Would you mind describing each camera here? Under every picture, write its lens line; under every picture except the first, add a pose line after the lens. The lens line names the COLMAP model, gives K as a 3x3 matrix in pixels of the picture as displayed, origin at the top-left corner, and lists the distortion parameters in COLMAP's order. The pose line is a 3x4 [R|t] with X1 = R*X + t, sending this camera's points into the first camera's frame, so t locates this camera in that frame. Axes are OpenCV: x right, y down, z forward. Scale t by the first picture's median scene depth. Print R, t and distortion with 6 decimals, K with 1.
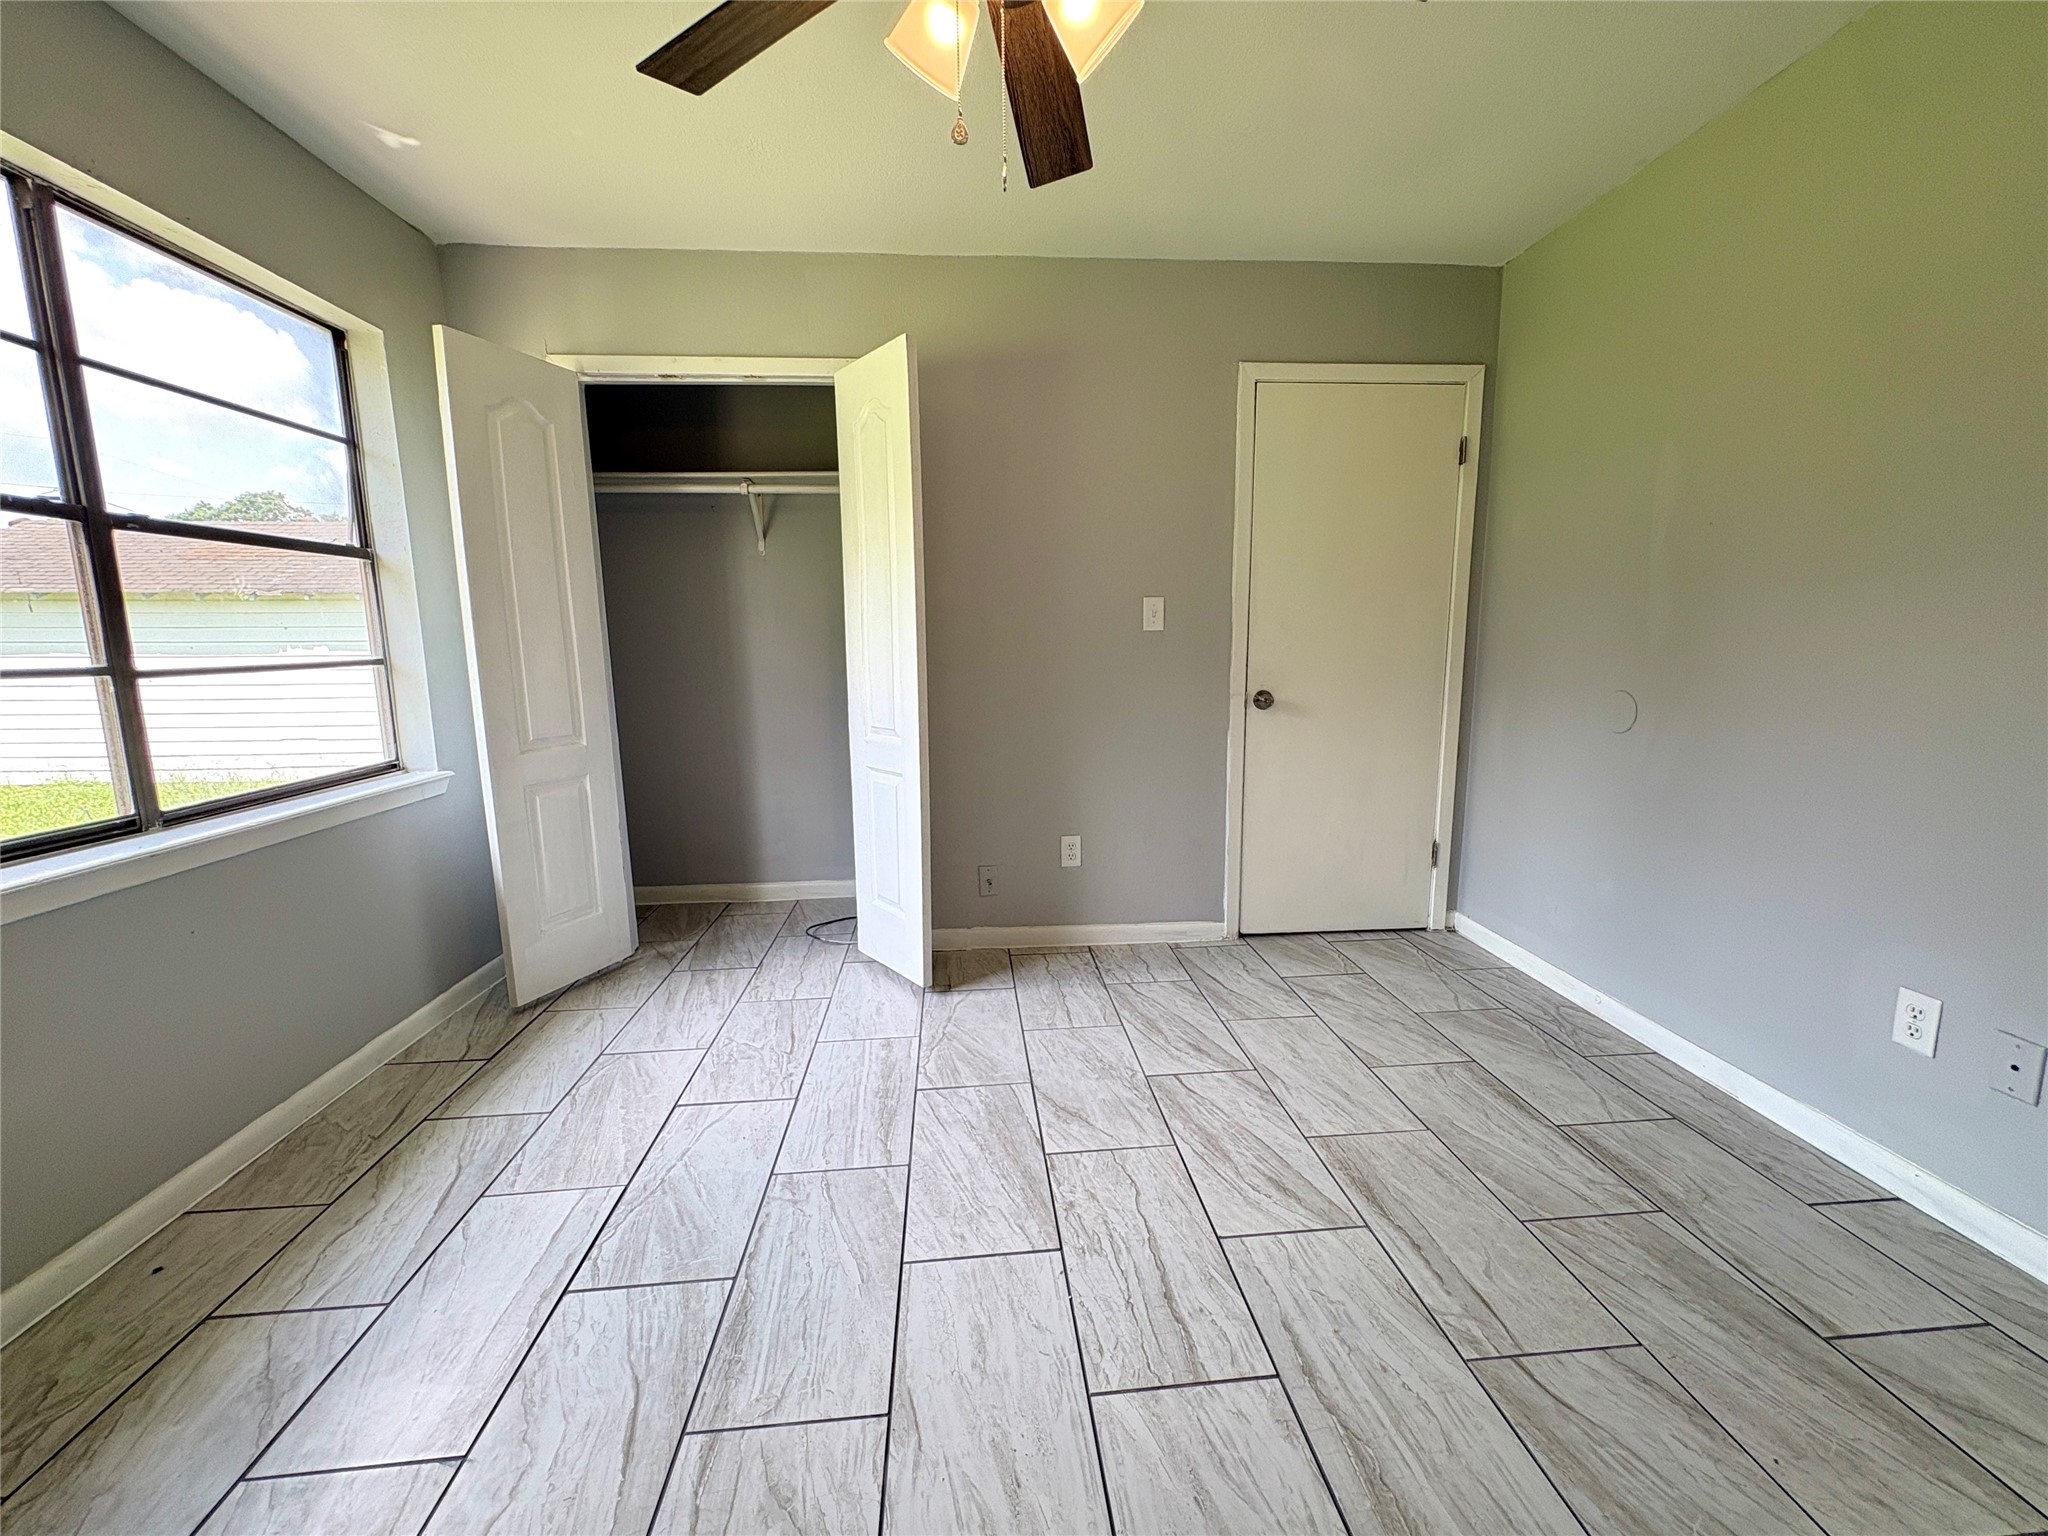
lens RADIAL K [[816.7, 0, 1023.1], [0, 816.7, 769.0], [0, 0, 1]] dist [0.000199, 0.000151]
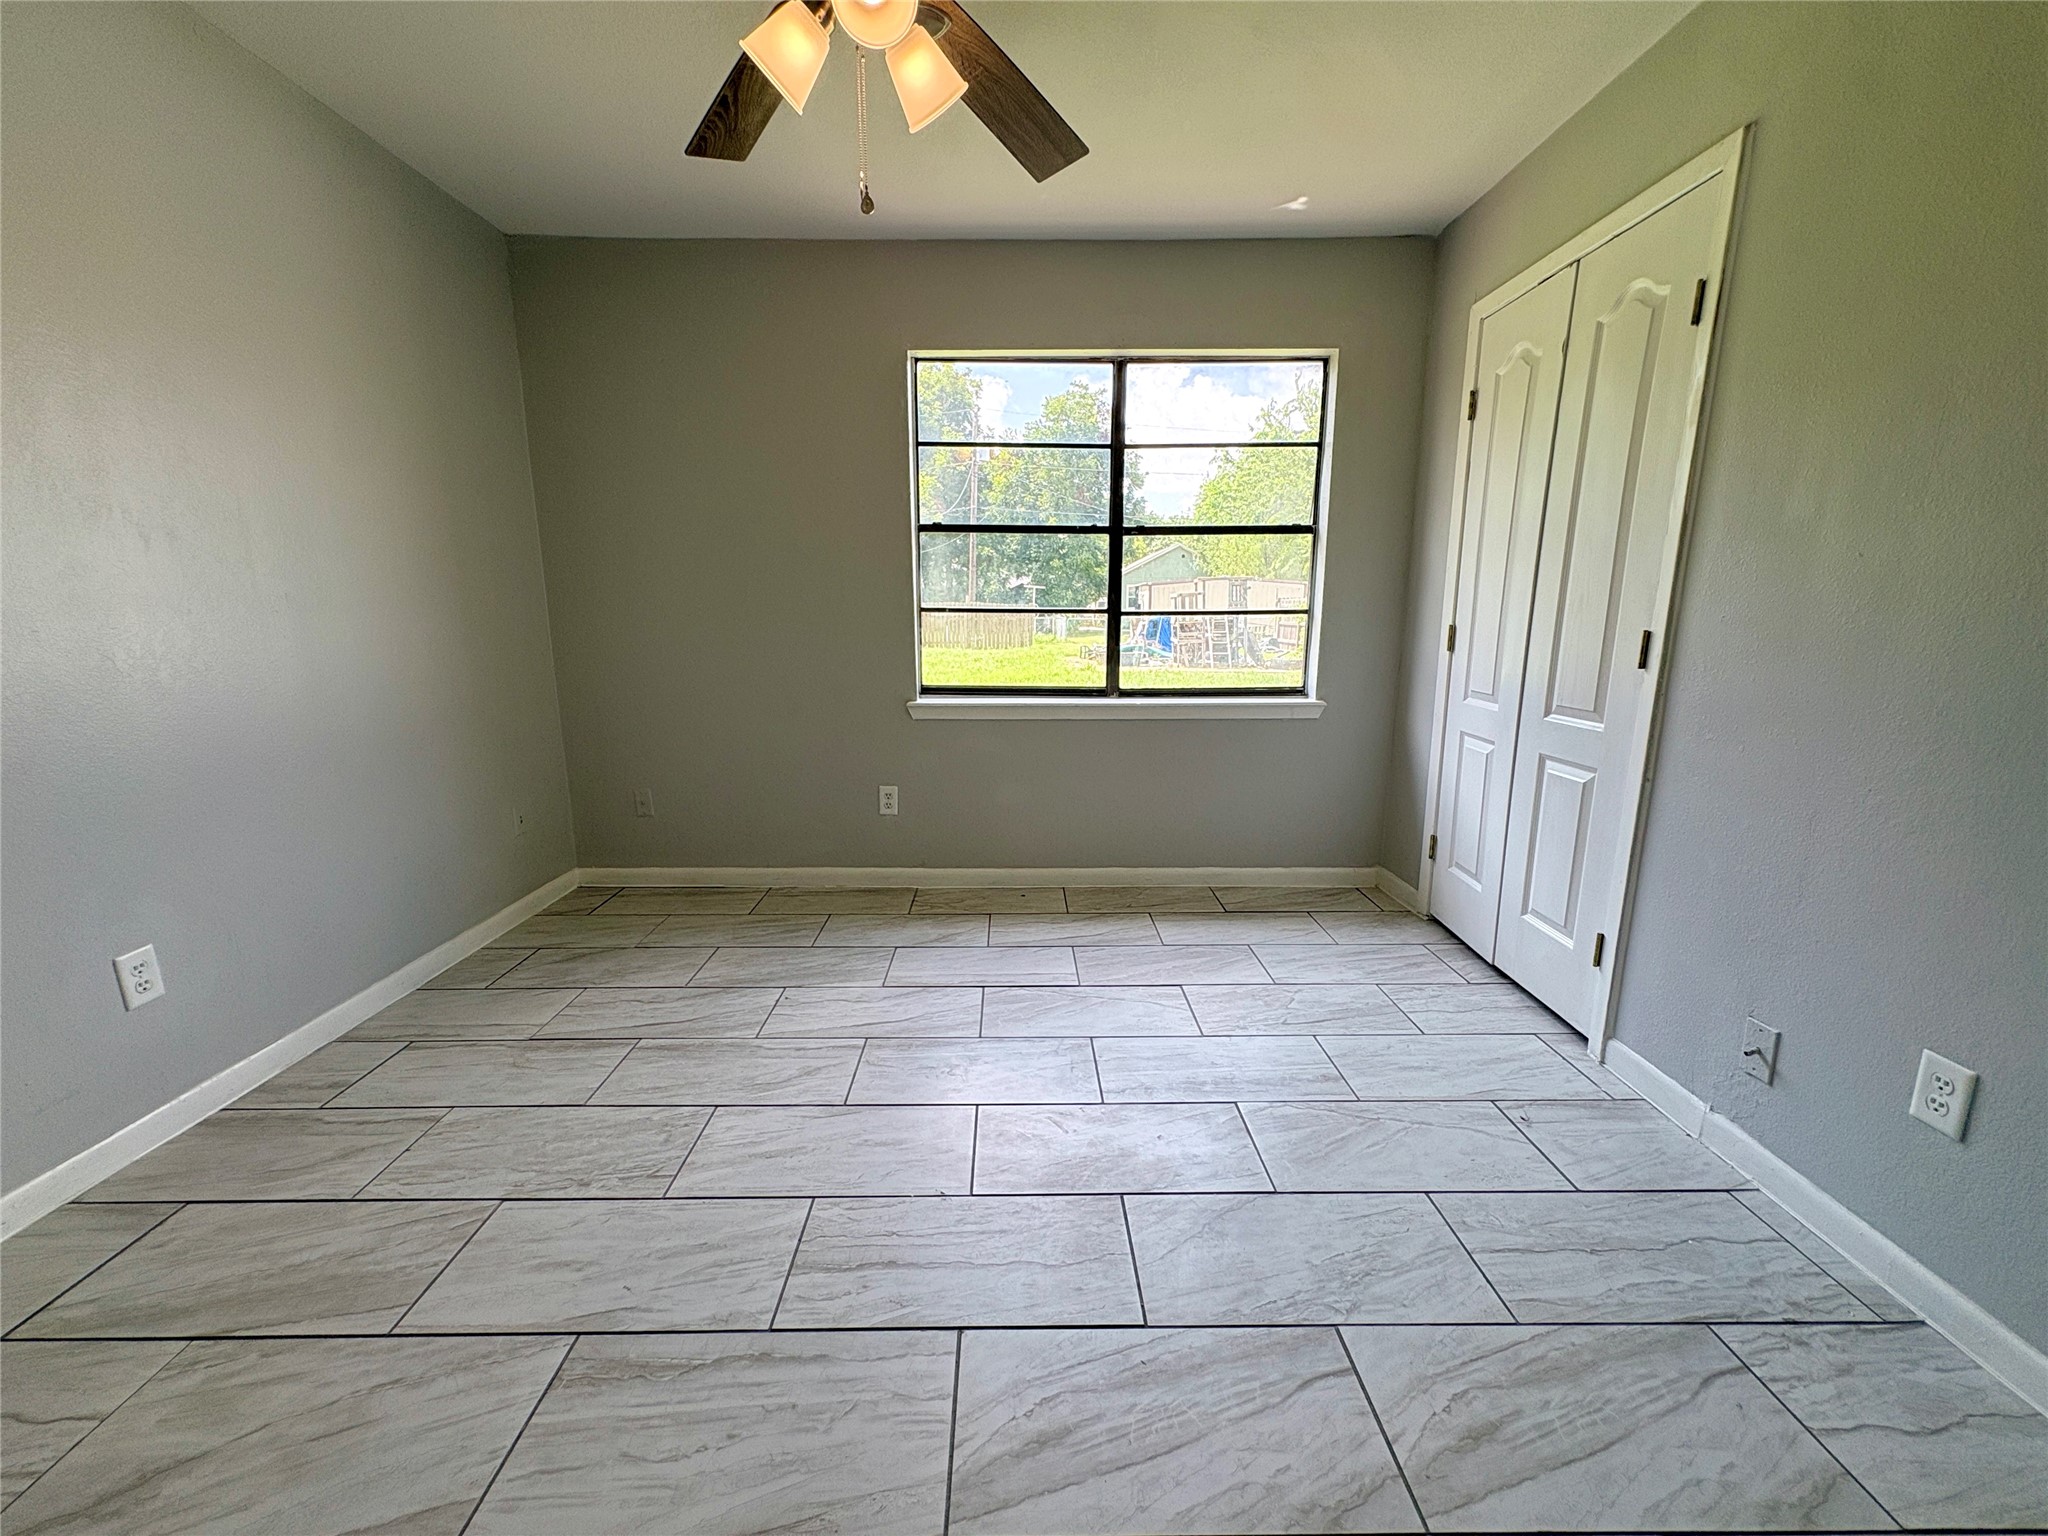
lens RADIAL K [[816.7, 0, 1023.1], [0, 816.7, 769.0], [0, 0, 1]] dist [0.000199, 0.000151]
pose [[-0.068073, 0.208129, -0.975730, 0.966309], [-0.155441, 0.963843, 0.216438, -0.165866], [0.985497, 0.166402, -0.033260, 1.045493]]
